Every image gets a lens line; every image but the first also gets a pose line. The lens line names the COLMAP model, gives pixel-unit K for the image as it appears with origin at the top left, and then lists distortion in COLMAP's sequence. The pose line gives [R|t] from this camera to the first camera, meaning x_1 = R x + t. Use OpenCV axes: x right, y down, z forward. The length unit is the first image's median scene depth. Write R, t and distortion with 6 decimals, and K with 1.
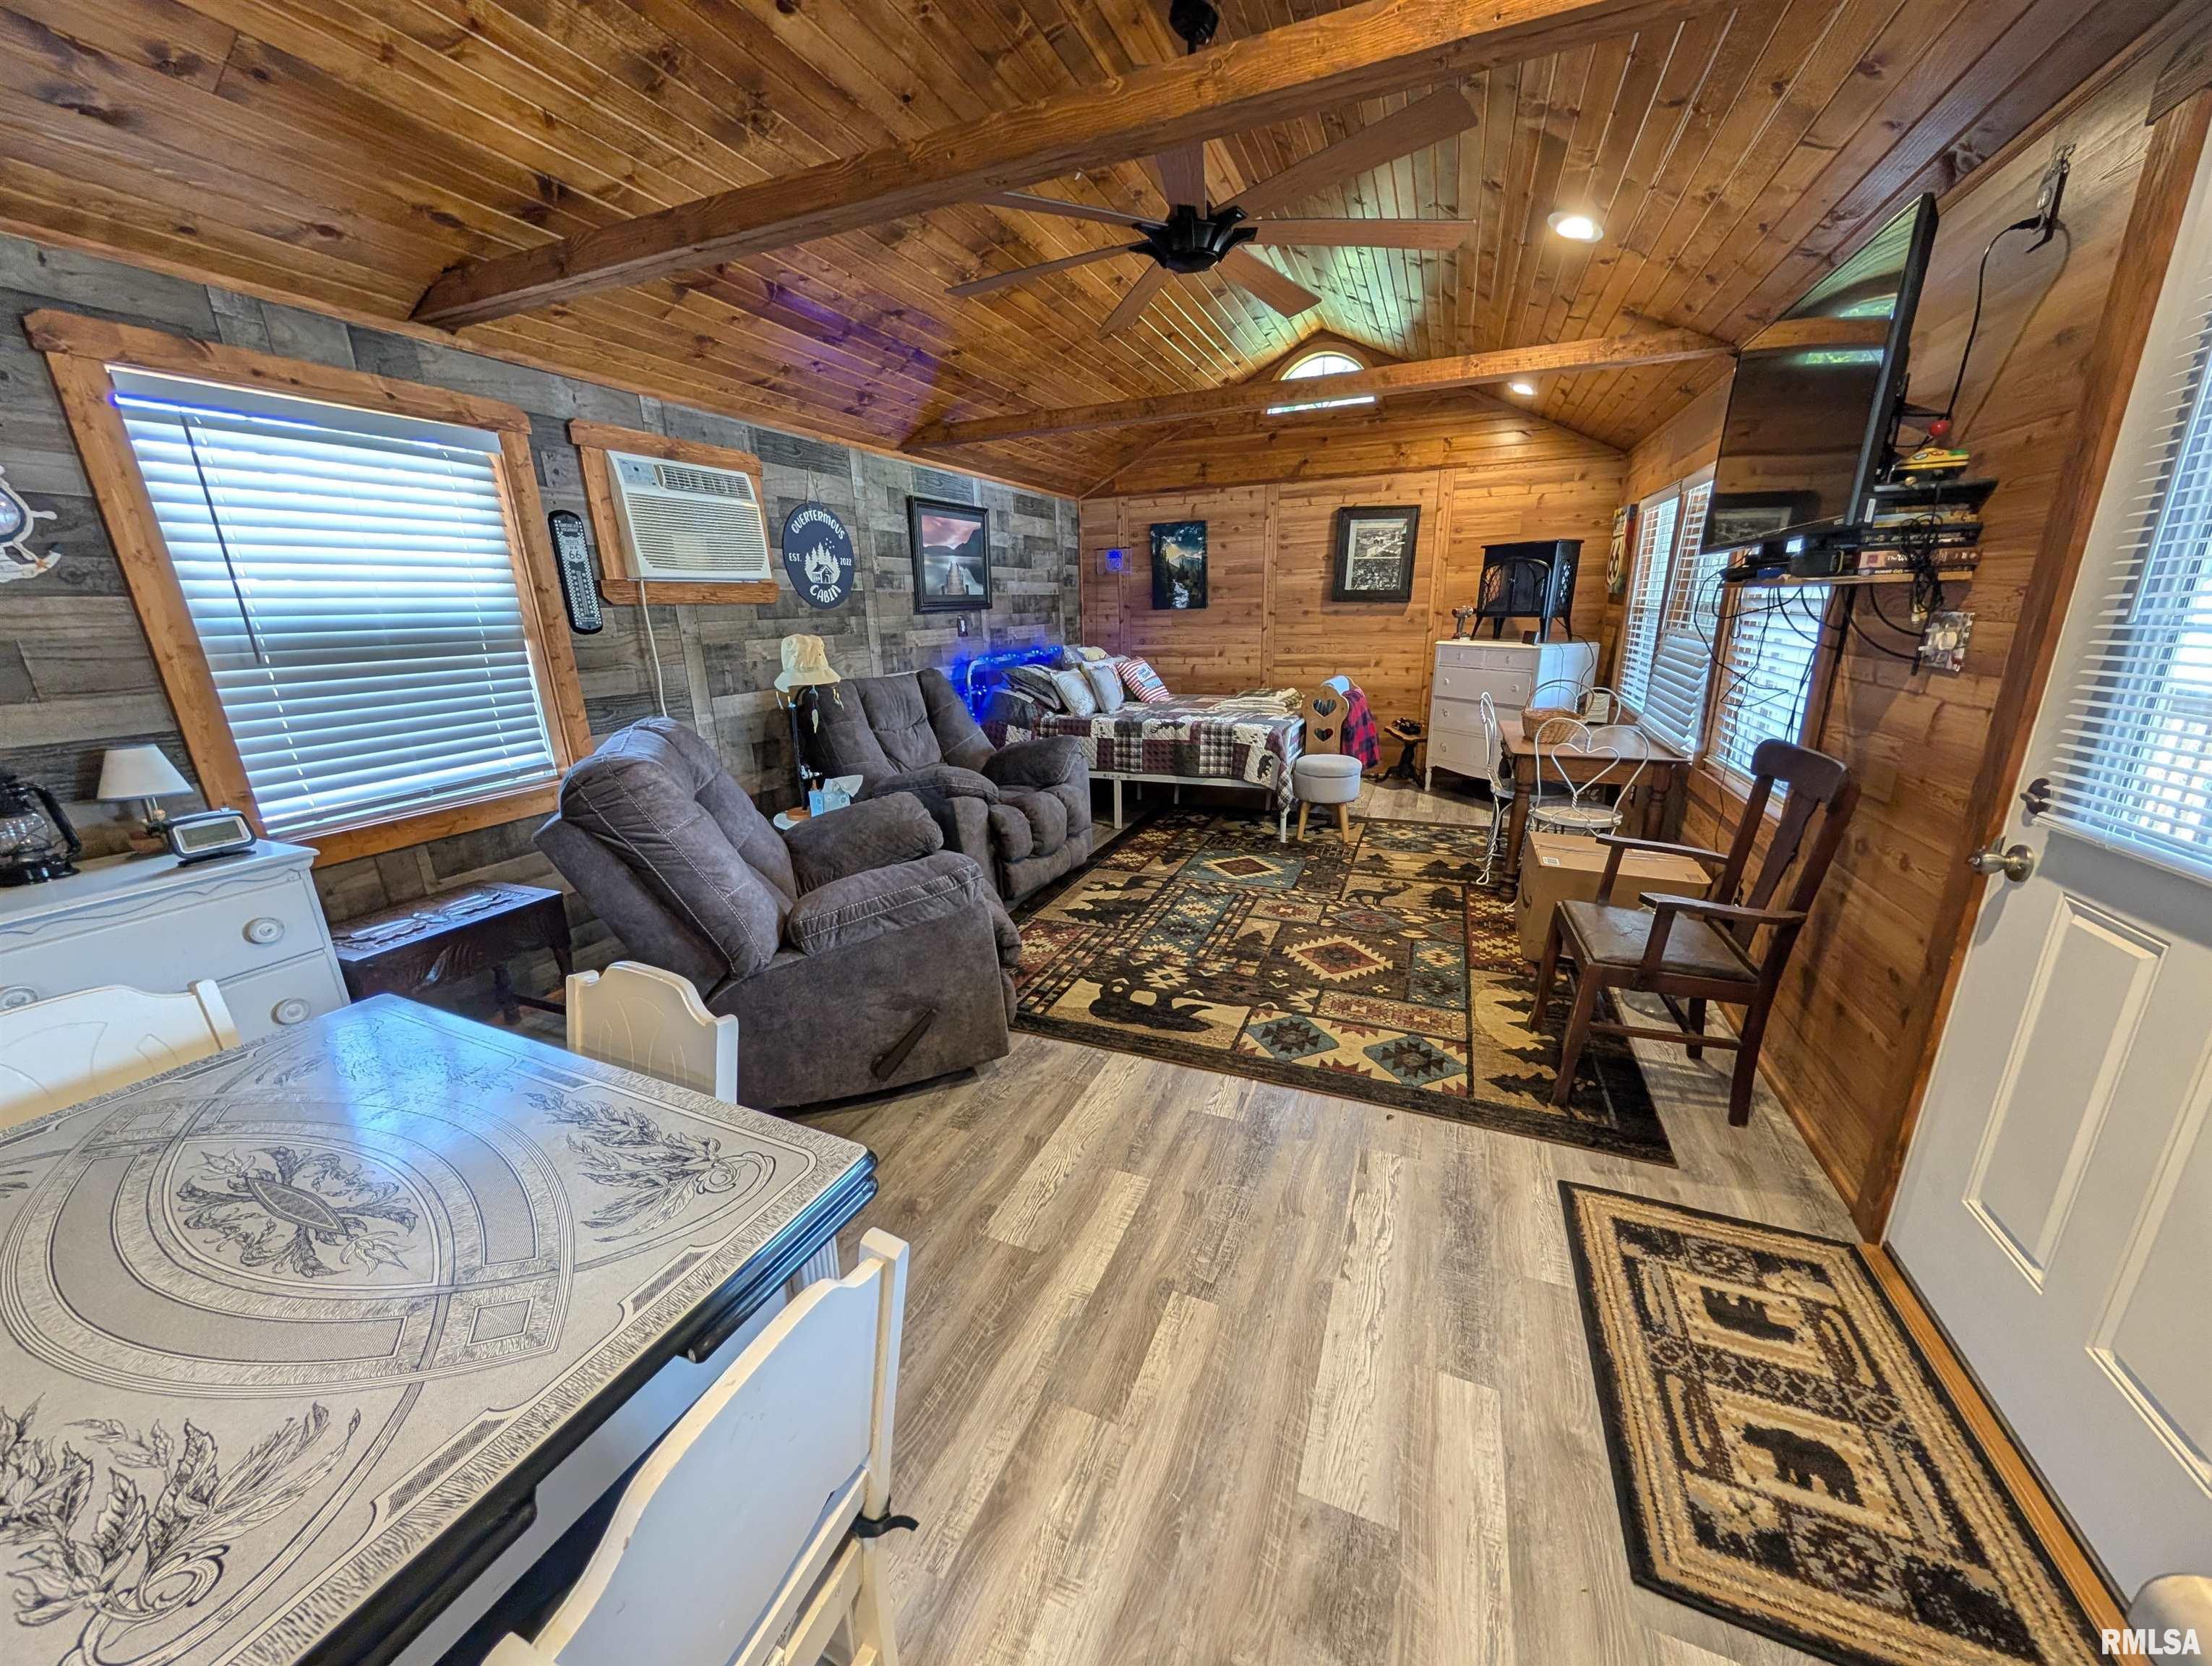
lens RADIAL K [[803.2, 0, 1103.5], [0, 803.2, 841.3], [0, 0, 1]] dist [0.000169, -0.000026]
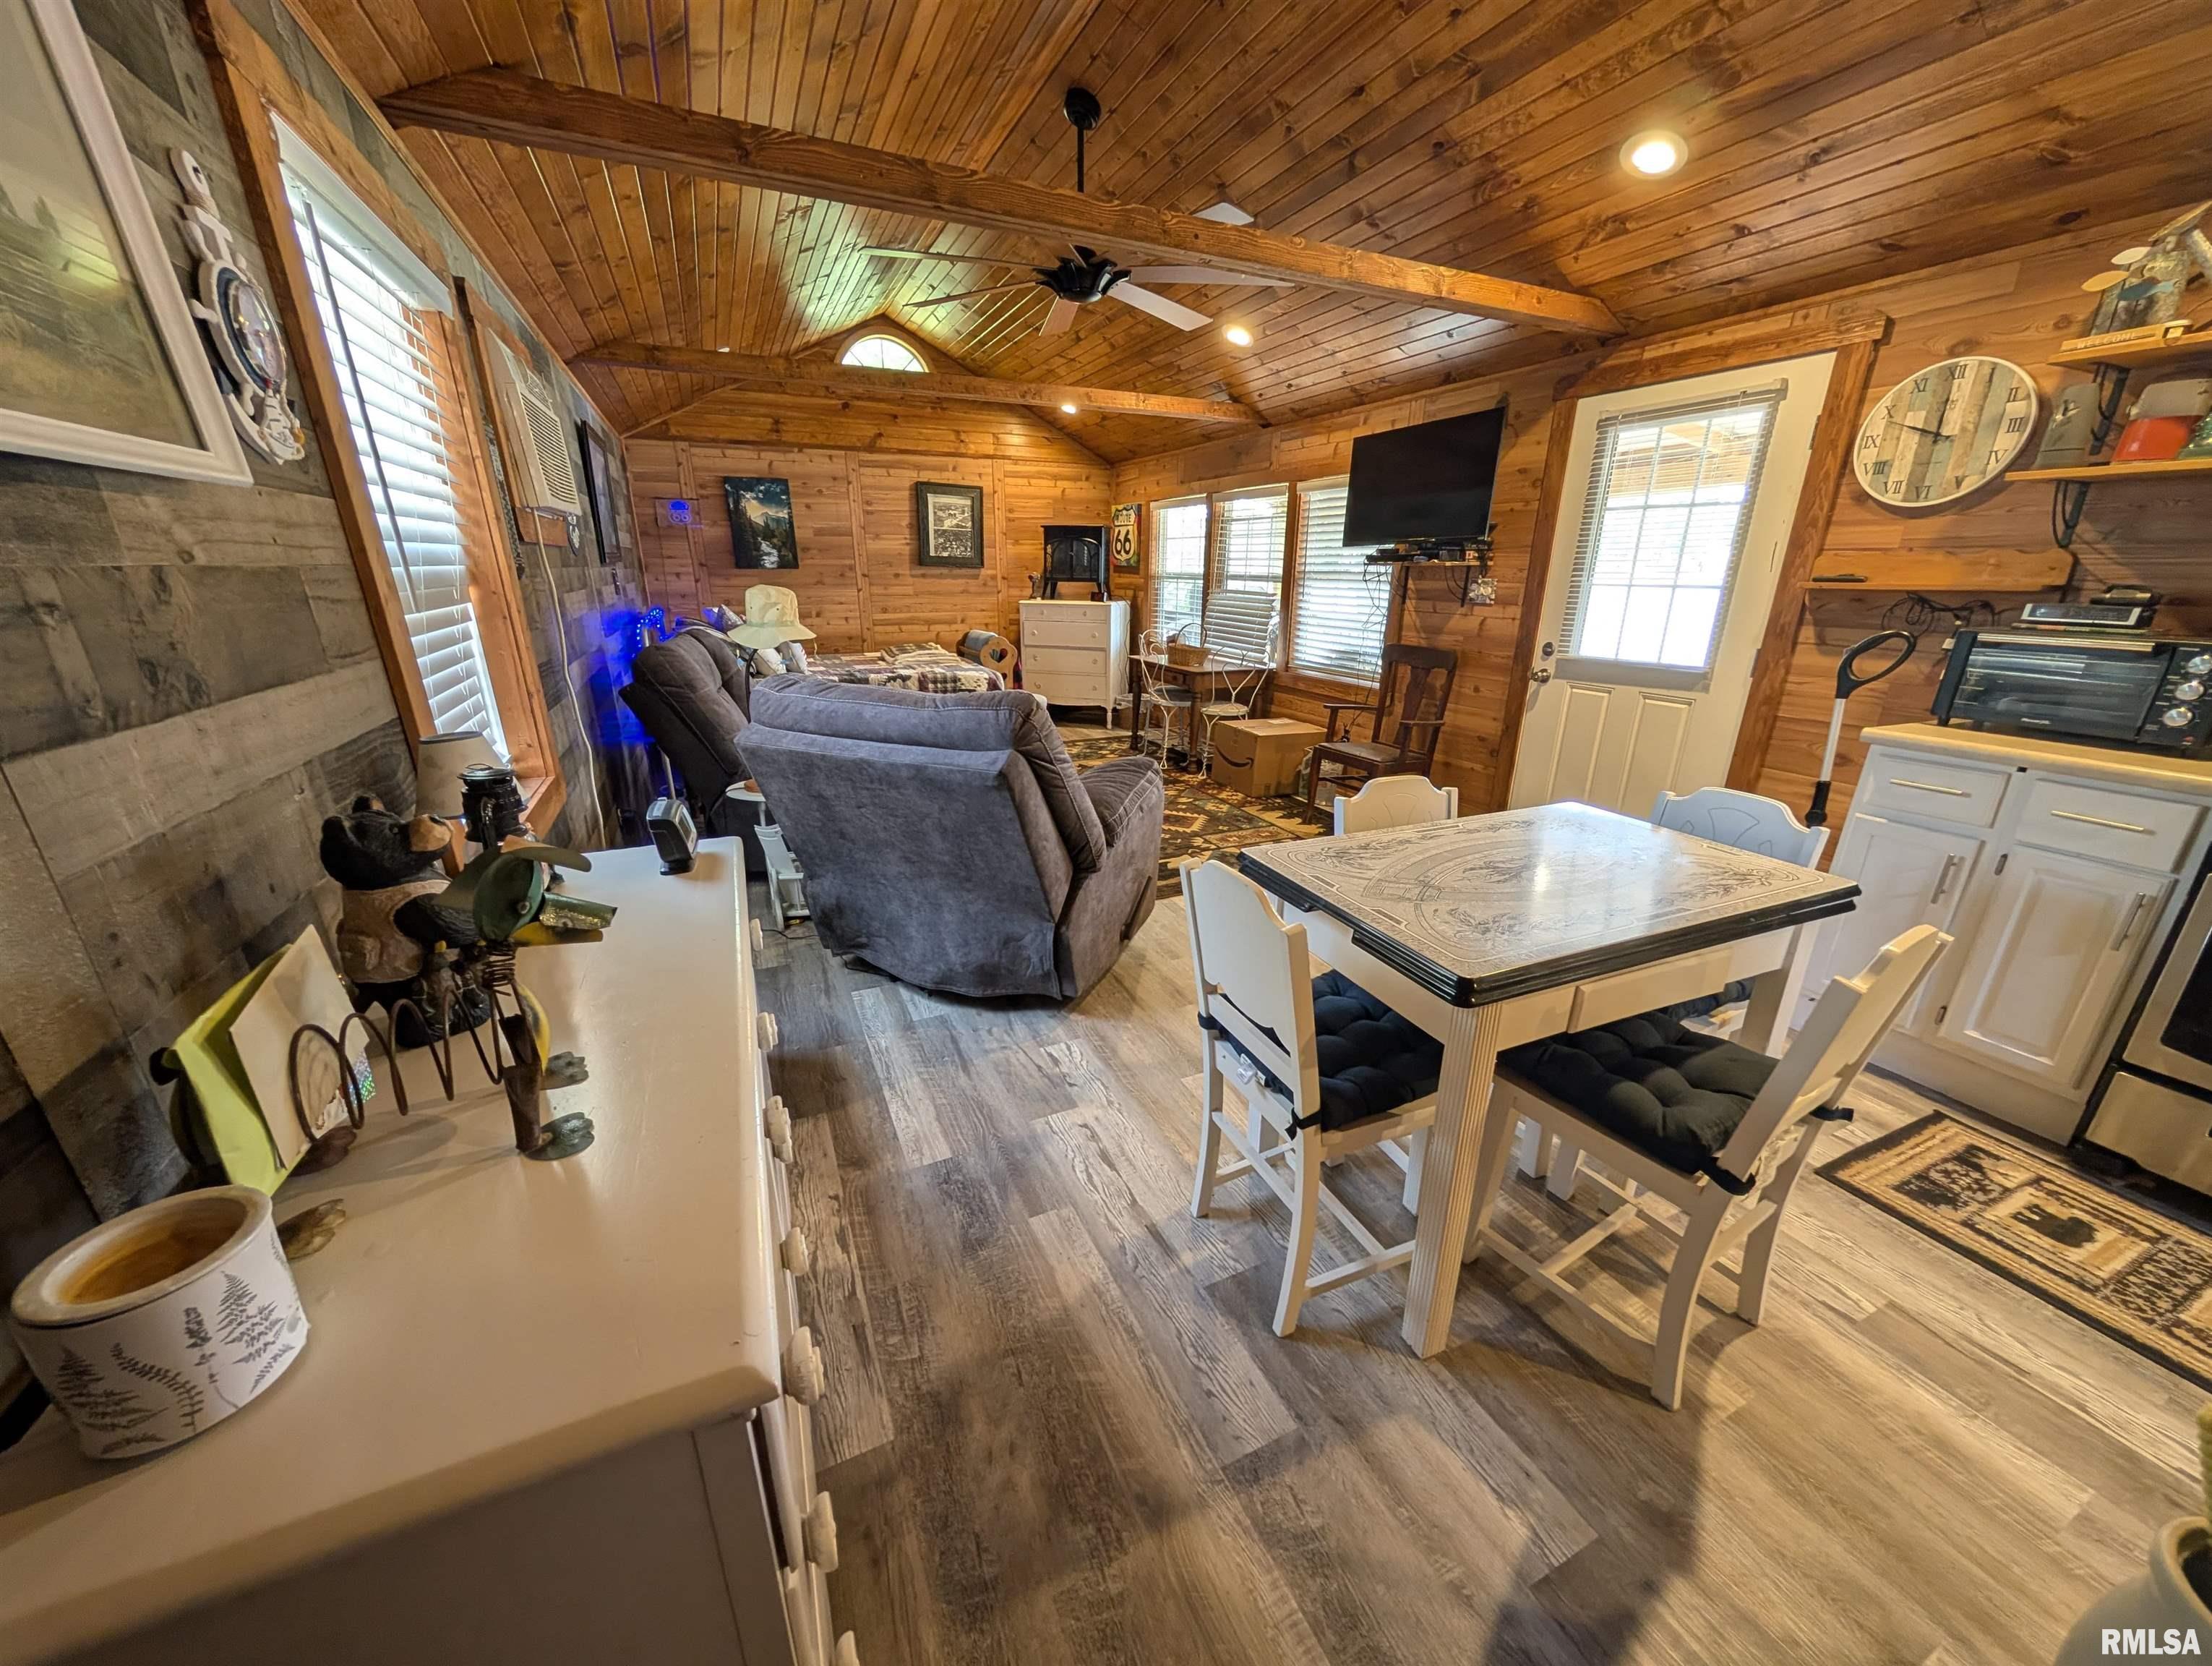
lens RADIAL K [[803.2, 0, 1103.5], [0, 803.2, 841.3], [0, 0, 1]] dist [0.000169, -0.000026]
pose [[0.678540, -0.211168, 0.703557, -0.625096], [0.185300, 0.976020, 0.114235, -0.003946], [-0.710808, 0.052856, 0.701397, 0.072966]]
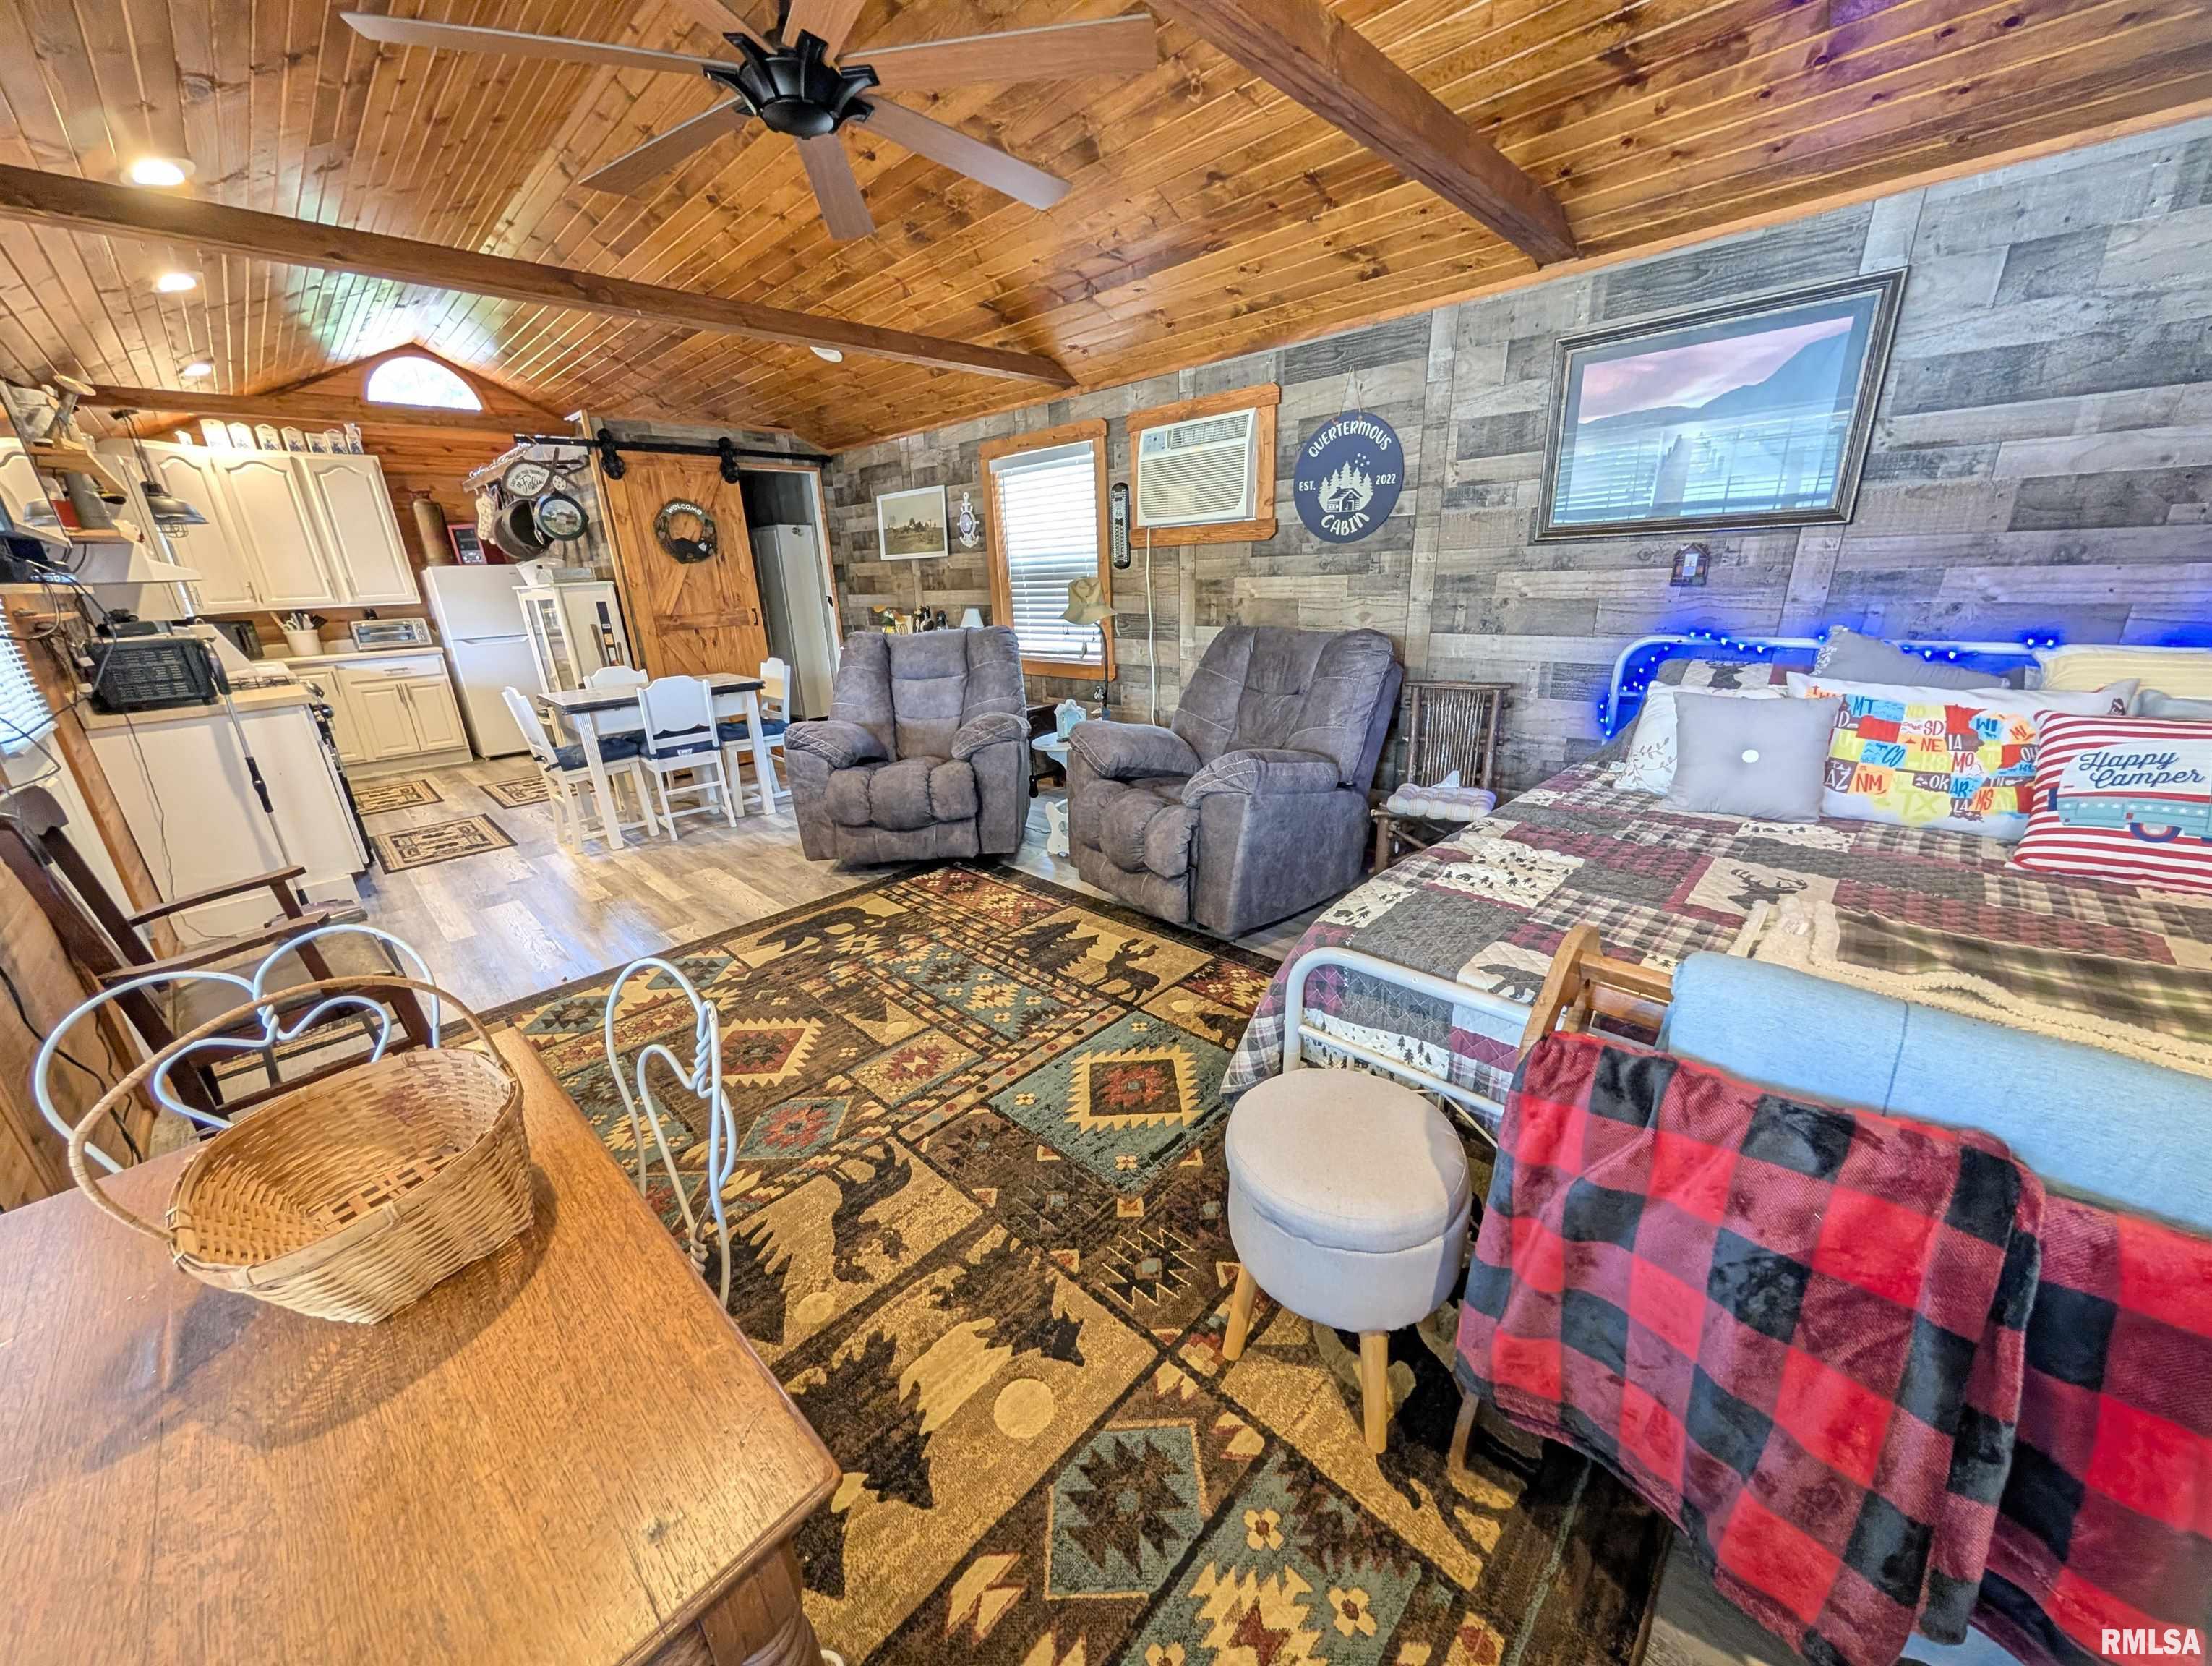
lens RADIAL K [[803.2, 0, 1103.5], [0, 803.2, 841.3], [0, 0, 1]] dist [0.000169, -0.000026]
pose [[-0.365953, 0.341542, -0.865695, 0.590641], [-0.213498, 0.874601, 0.435307, -0.333207], [0.905813, 0.344126, -0.247144, 1.103183]]
